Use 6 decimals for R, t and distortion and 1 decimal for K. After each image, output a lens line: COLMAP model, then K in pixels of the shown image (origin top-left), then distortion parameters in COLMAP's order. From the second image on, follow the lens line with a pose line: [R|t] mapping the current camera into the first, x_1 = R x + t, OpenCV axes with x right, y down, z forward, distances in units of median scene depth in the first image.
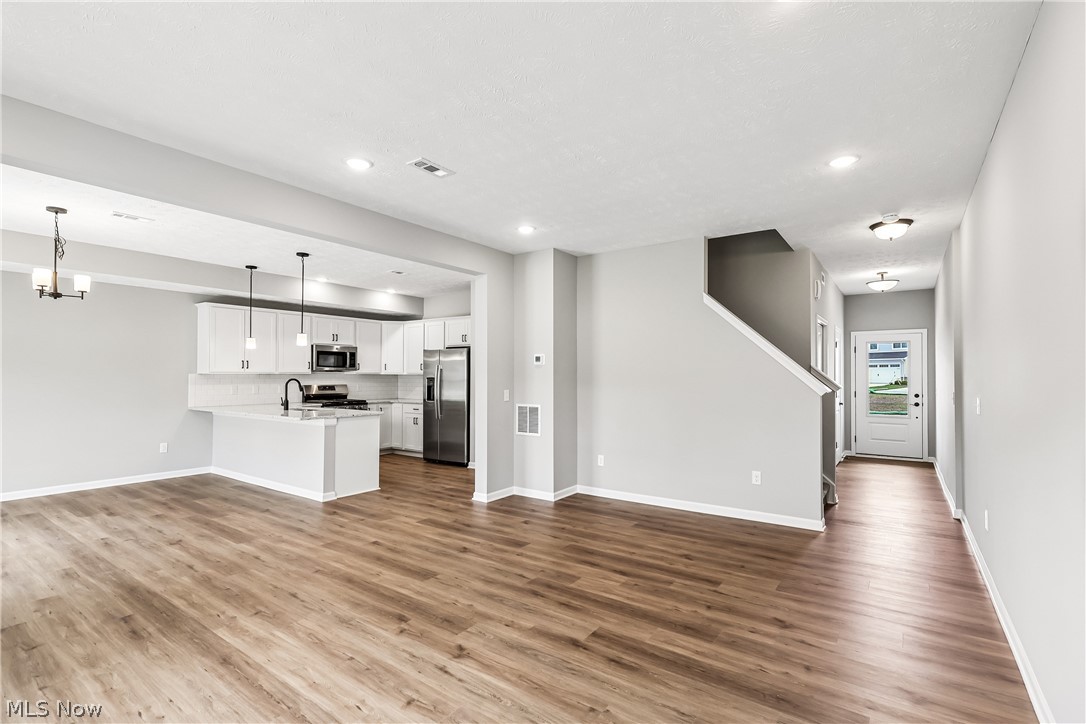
lens RADIAL K [[507.1, 0, 537.1], [0, 507.1, 366.5], [0, 0, 1]] dist [0.000769, 0.001523]
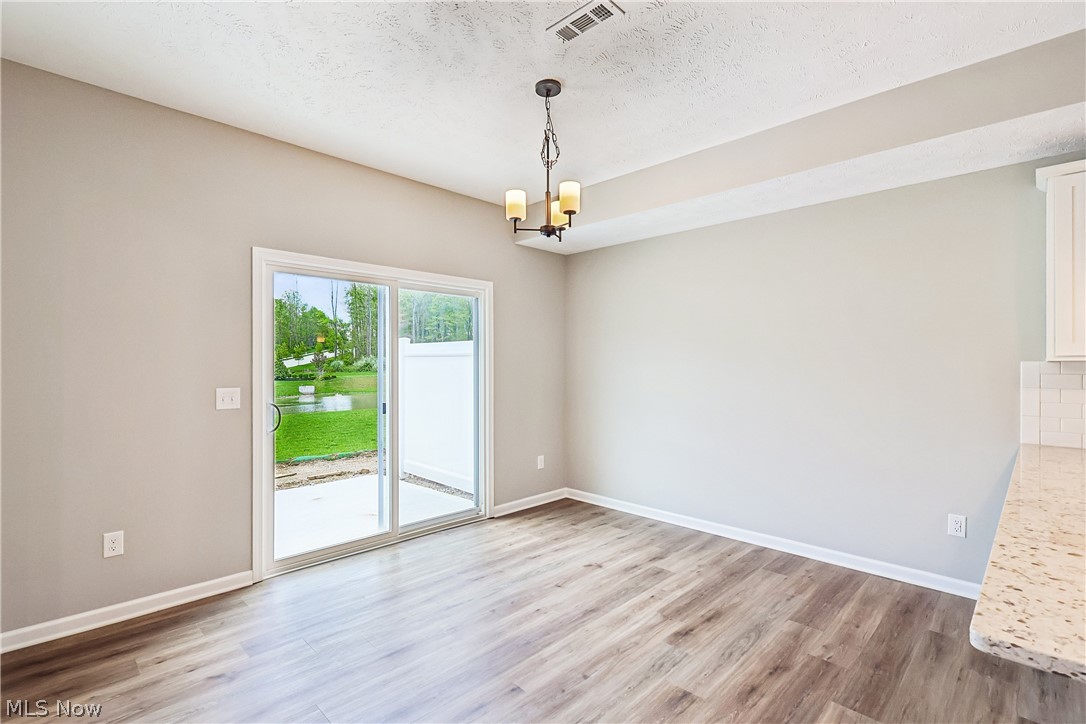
lens RADIAL K [[507.1, 0, 546.2], [0, 507.1, 370.8], [0, 0, 1]] dist [0.000769, 0.001523]
pose [[-0.148573, 0.008181, -0.988868, -0.335005], [0.014211, 0.999880, 0.006137, 0.020146], [0.988799, -0.013141, -0.148671, 1.012859]]
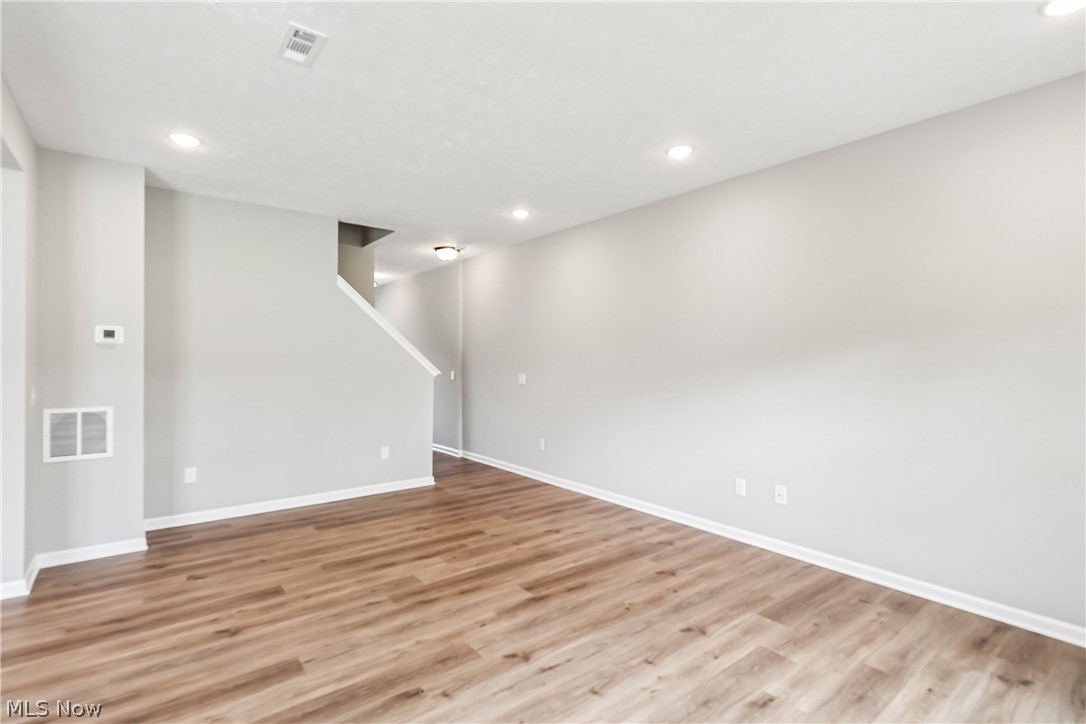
lens RADIAL K [[507.1, 0, 546.2], [0, 507.1, 352.8], [0, 0, 1]] dist [0.000769, 0.001523]
pose [[0.270419, 0.017697, 0.962580, -0.564845], [-0.020453, 0.999711, -0.012633, 0.006601], [-0.962525, -0.016271, 0.270703, 0.380307]]
